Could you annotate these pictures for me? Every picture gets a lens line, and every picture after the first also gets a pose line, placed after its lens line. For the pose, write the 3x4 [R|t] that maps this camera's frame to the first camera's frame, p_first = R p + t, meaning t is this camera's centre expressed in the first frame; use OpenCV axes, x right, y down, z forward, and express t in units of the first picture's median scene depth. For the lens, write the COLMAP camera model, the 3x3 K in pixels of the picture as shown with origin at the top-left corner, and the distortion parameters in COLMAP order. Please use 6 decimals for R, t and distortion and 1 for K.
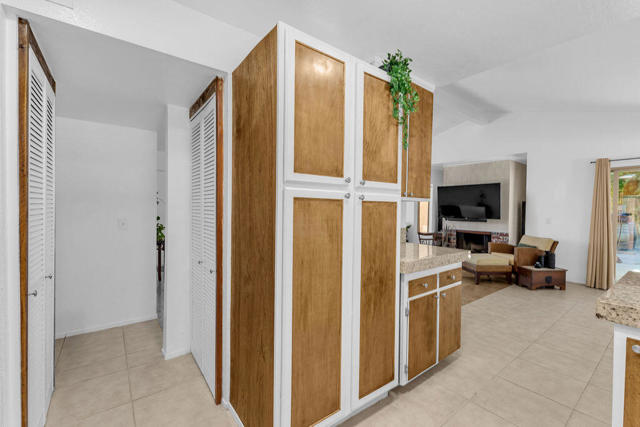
lens RADIAL K [[275.4, 0, 320.8], [0, 275.4, 211.3], [0, 0, 1]] dist [0.011194, -0.001487]
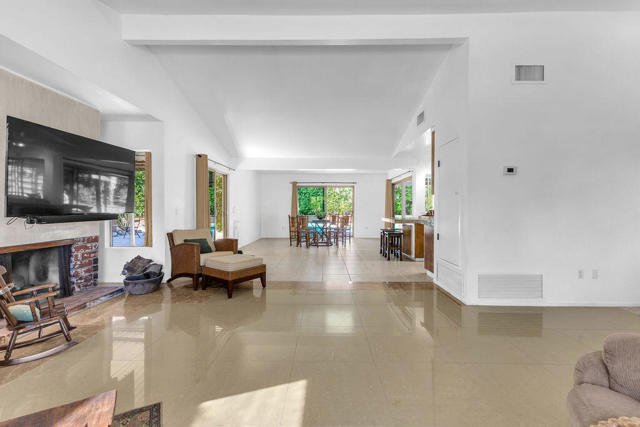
lens RADIAL K [[275.4, 0, 320.8], [0, 275.4, 211.3], [0, 0, 1]] dist [0.011194, -0.001487]
pose [[-0.786035, -0.020568, 0.617840, -0.136274], [-0.003604, 0.999582, 0.028692, 0.020010], [-0.618171, 0.020326, -0.785781, 2.651133]]
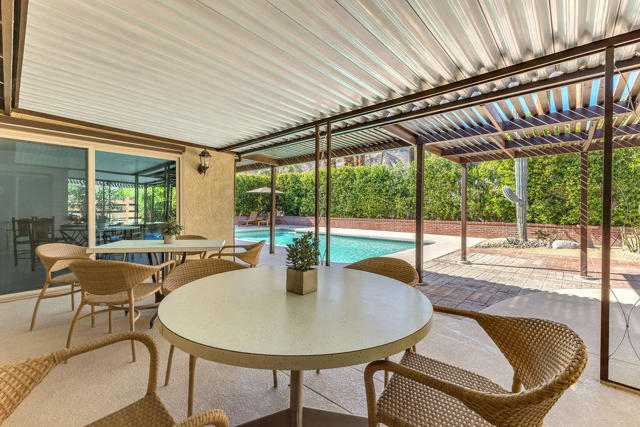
lens RADIAL K [[275.4, 0, 320.8], [0, 275.4, 211.3], [0, 0, 1]] dist [0.011194, -0.001487]
pose [[-0.189111, -0.020960, 0.981732, -0.562828], [0.004035, 0.999747, 0.022122, 0.075886], [-0.981947, 0.008145, -0.188979, -1.209462]]
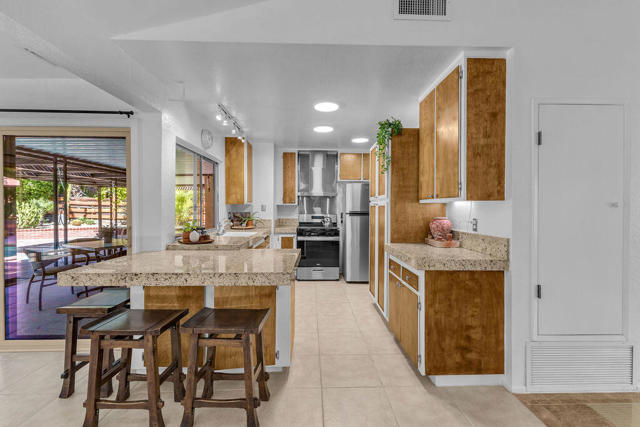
lens RADIAL K [[275.4, 0, 320.8], [0, 275.4, 211.3], [0, 0, 1]] dist [0.011194, -0.001487]
pose [[-0.582812, -0.007213, -0.812575, 1.191583], [-0.022327, 0.999725, 0.007140, -0.001587], [0.812301, 0.022303, -0.582812, 1.048547]]
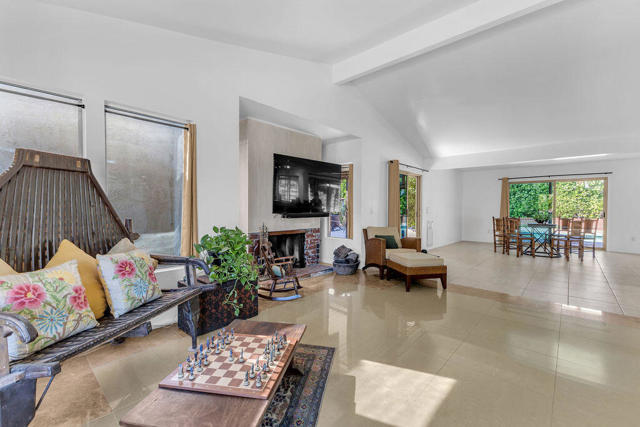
lens RADIAL K [[275.4, 0, 320.8], [0, 275.4, 211.3], [0, 0, 1]] dist [0.011194, -0.001487]
pose [[-0.181168, -0.023855, 0.983163, -0.297371], [0.006739, 0.999652, 0.025497, 0.018818], [-0.983429, 0.011245, -0.180945, 2.593372]]
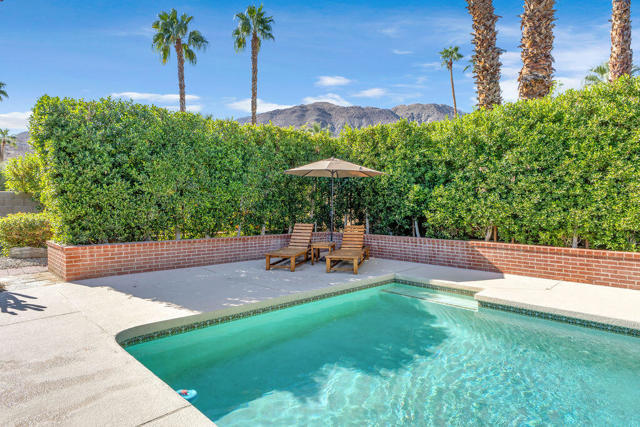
lens RADIAL K [[369.3, 0, 321.2], [0, 369.3, 210.3], [0, 0, 1]] dist [0.002568, -0.001894]
pose [[-0.139674, -0.020100, 0.989993, 2.843869], [0.005962, 0.999759, 0.021139, 0.031396], [-0.990180, 0.008854, -0.139521, -0.600524]]
